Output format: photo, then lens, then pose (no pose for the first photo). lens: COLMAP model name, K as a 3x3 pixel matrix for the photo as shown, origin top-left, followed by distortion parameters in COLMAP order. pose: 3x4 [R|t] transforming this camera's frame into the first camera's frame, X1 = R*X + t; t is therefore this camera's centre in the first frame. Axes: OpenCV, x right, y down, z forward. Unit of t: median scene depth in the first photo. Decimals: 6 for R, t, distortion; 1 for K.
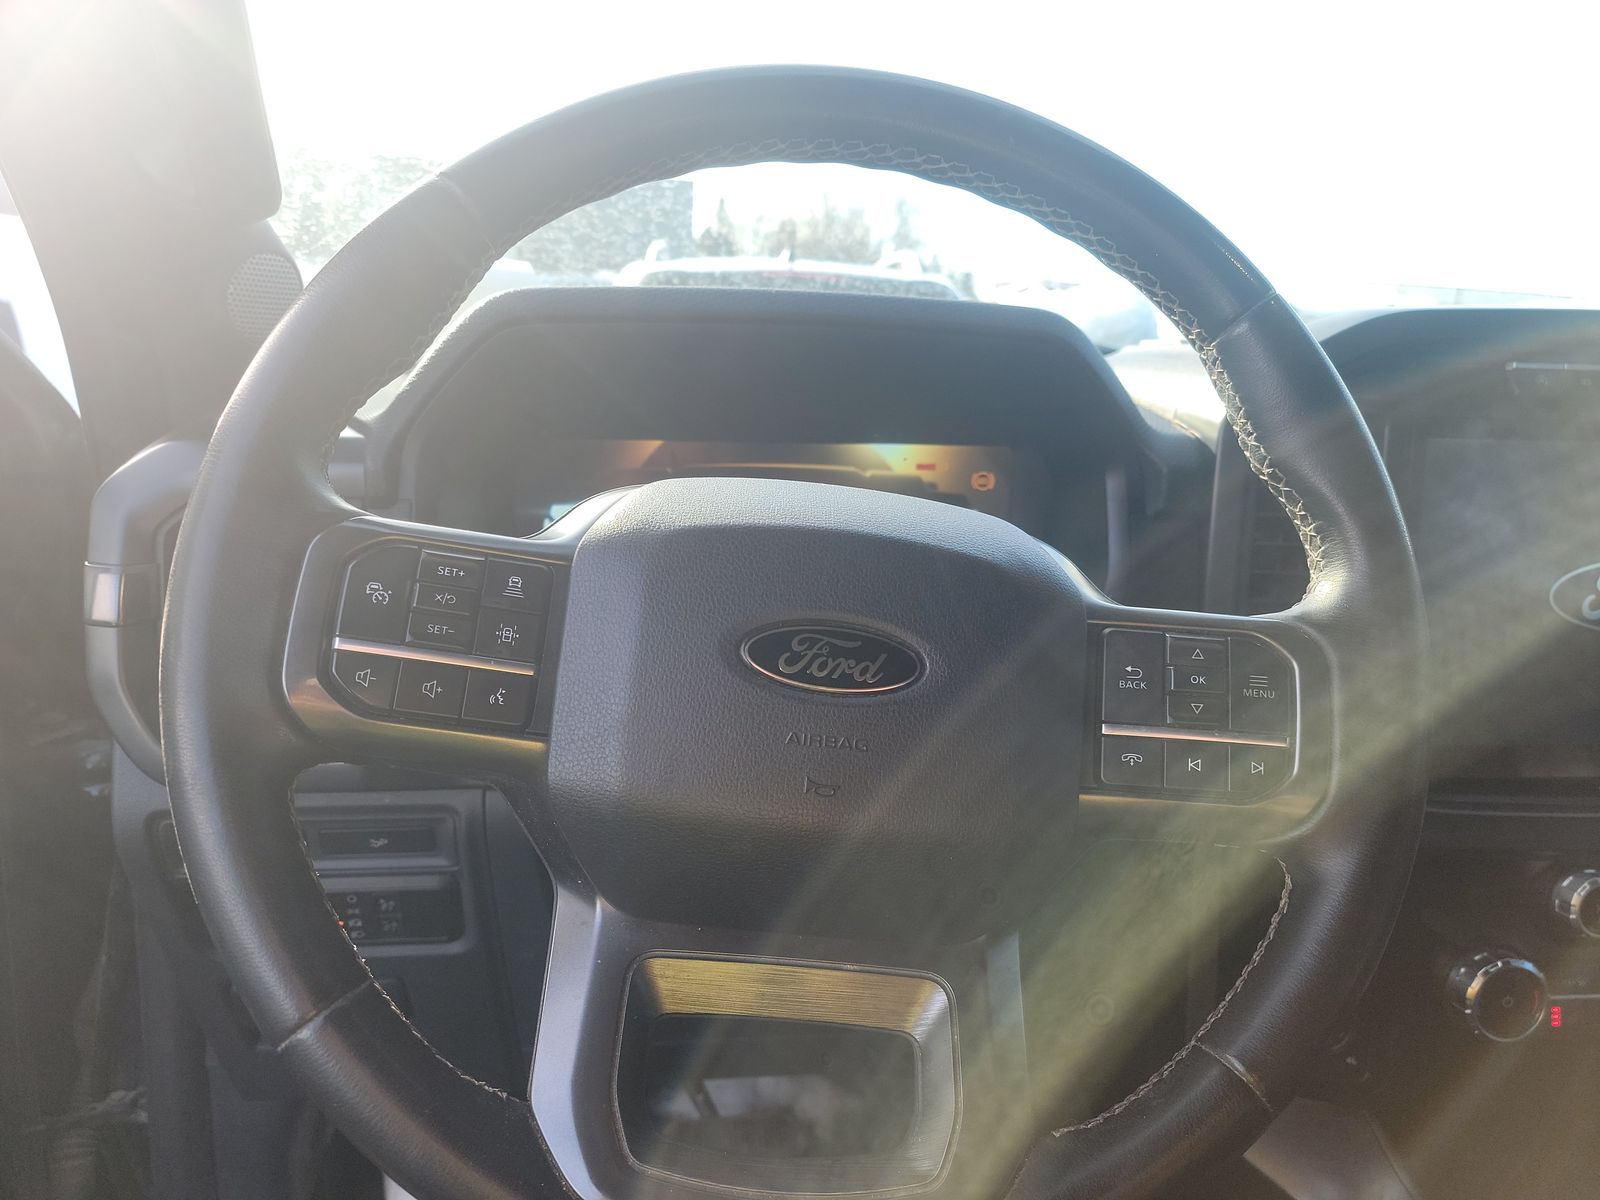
lens RADIAL K [[1160.6, 0, 816.2], [0, 1160.6, 598.6], [0, 0, 1]] dist [0.100383, -0.094908]
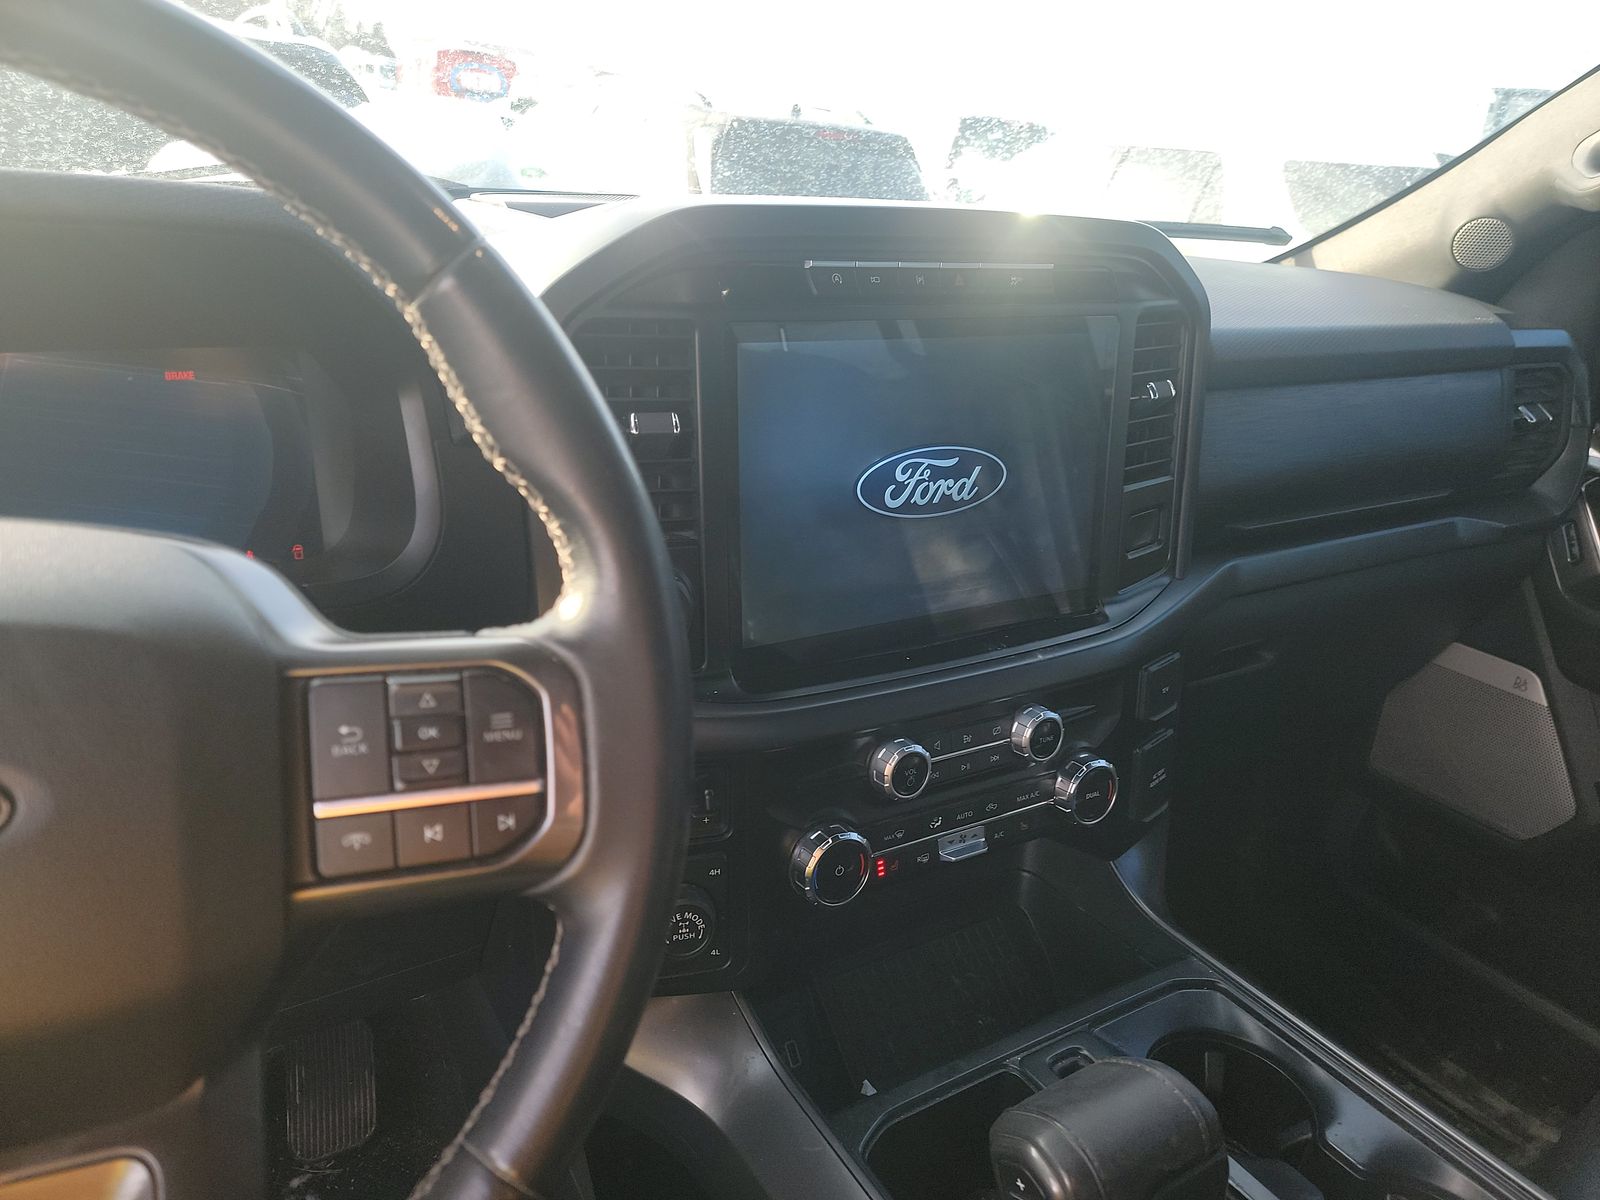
lens RADIAL K [[1161.1, 0, 806.9], [0, 1161.1, 609.0], [0, 0, 1]] dist [0.093816, -0.094694]
pose [[0.899373, -0.134893, 0.415851, 0.221903], [0.063304, 0.981365, 0.181423, -0.144429], [-0.432575, -0.136842, 0.891153, 0.146281]]
